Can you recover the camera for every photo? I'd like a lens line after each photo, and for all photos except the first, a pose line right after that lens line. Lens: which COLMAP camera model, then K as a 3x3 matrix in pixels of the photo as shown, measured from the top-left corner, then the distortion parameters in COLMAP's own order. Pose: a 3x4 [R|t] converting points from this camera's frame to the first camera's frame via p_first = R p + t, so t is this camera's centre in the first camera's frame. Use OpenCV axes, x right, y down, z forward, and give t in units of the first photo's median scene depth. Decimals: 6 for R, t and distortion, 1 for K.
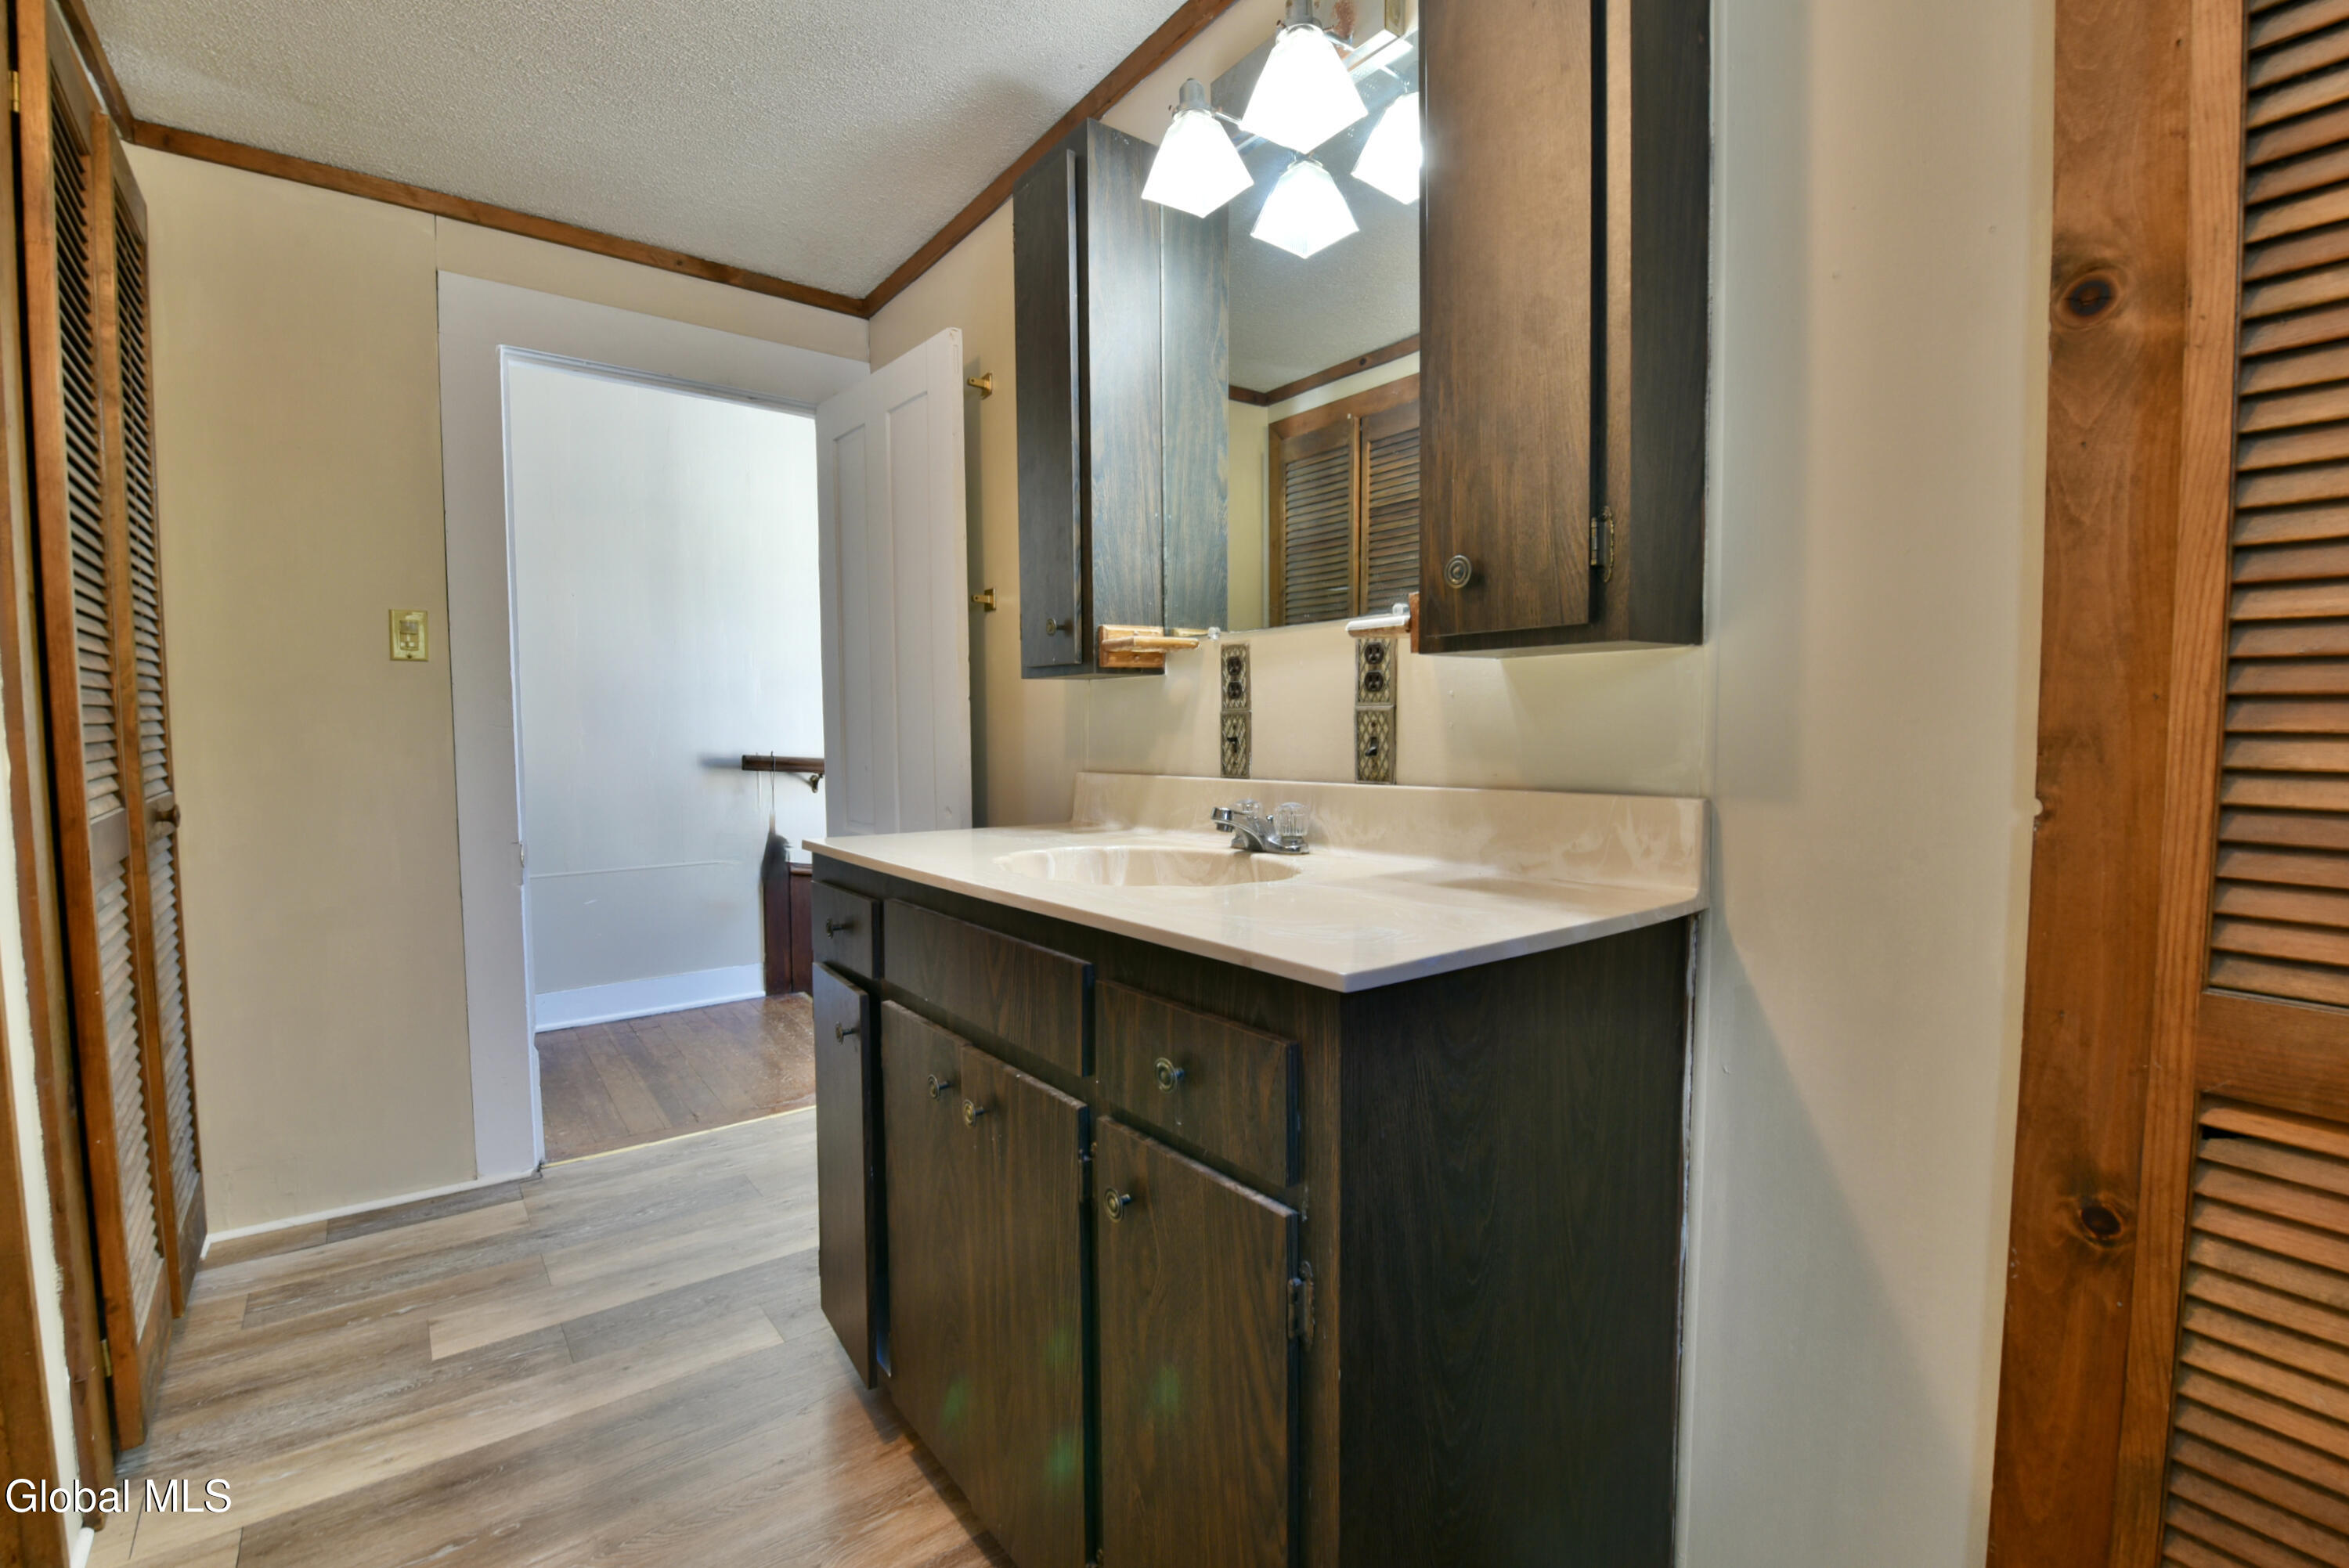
lens RADIAL K [[1026.5, 0, 1181.9], [0, 1026.5, 785.7], [0, 0, 1]] dist [-0.014292, -0.002618]
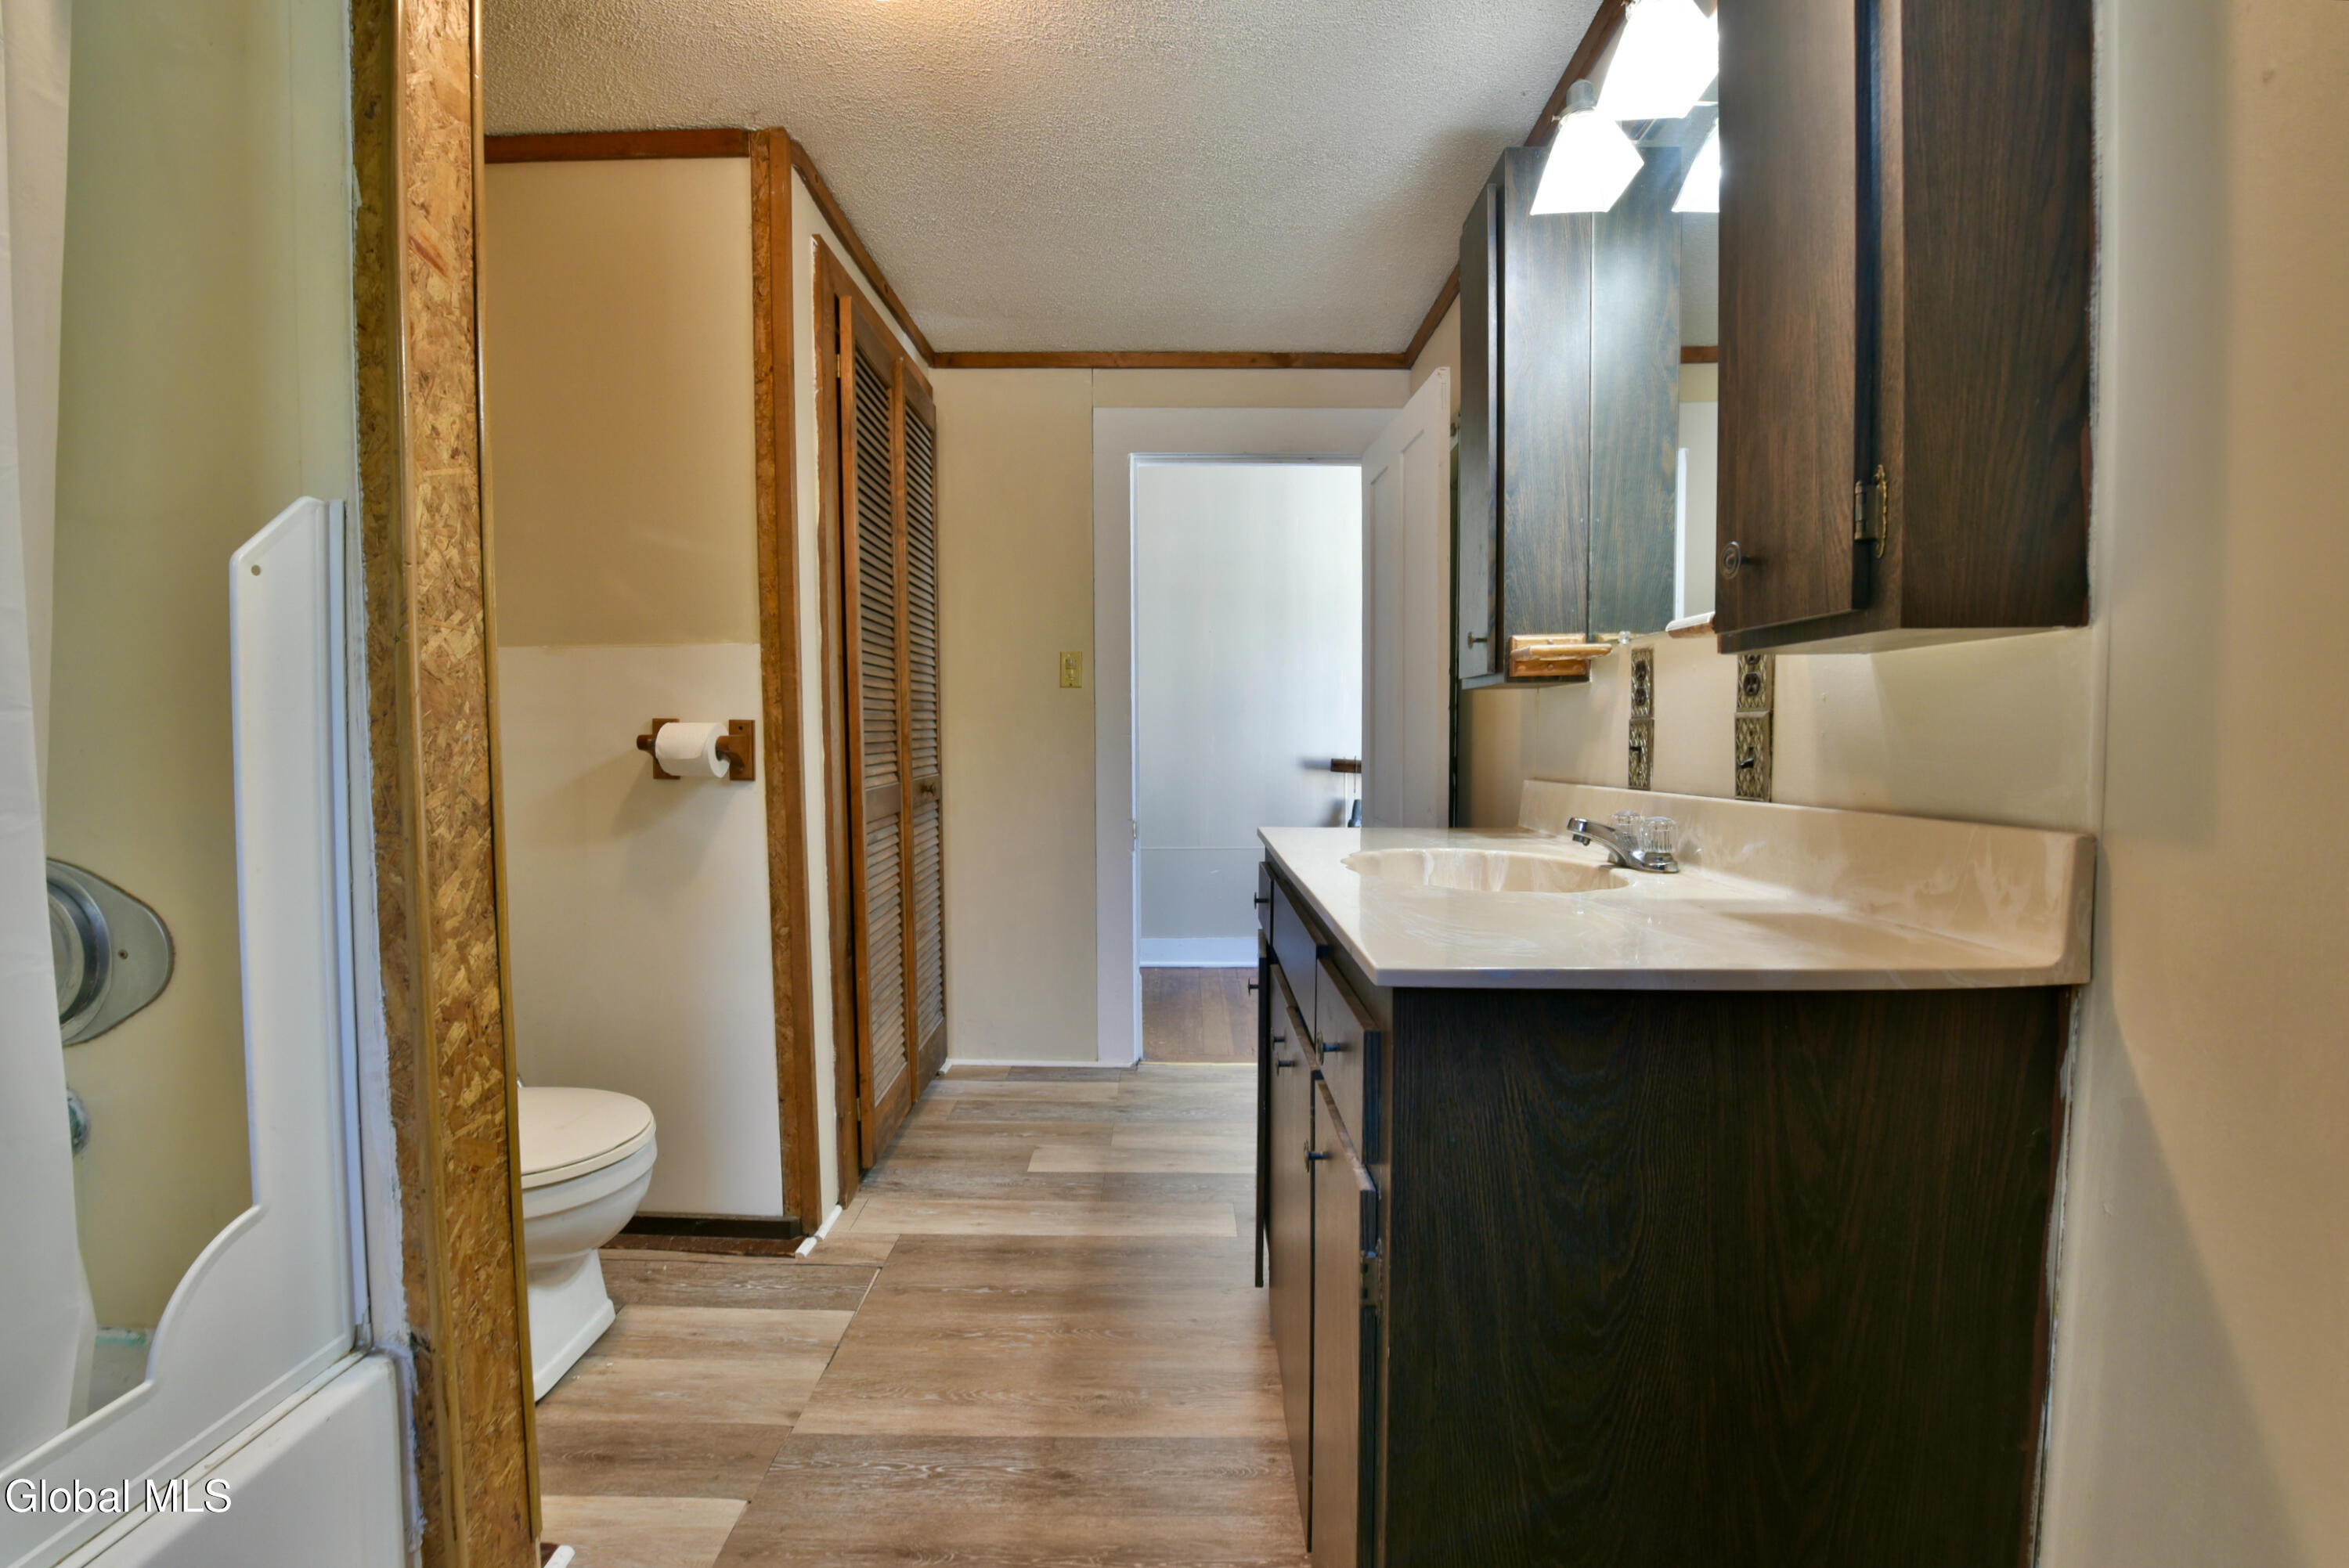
lens RADIAL K [[967.4, 0, 1175.3], [0, 967.4, 784.1], [0, 0, 1]] dist [-0.016408, -0.001358]
pose [[0.787588, 0.033892, -0.615269, 0.272224], [-0.037353, 0.999276, 0.007230, -0.002735], [0.615068, 0.017288, 0.788284, 0.037009]]
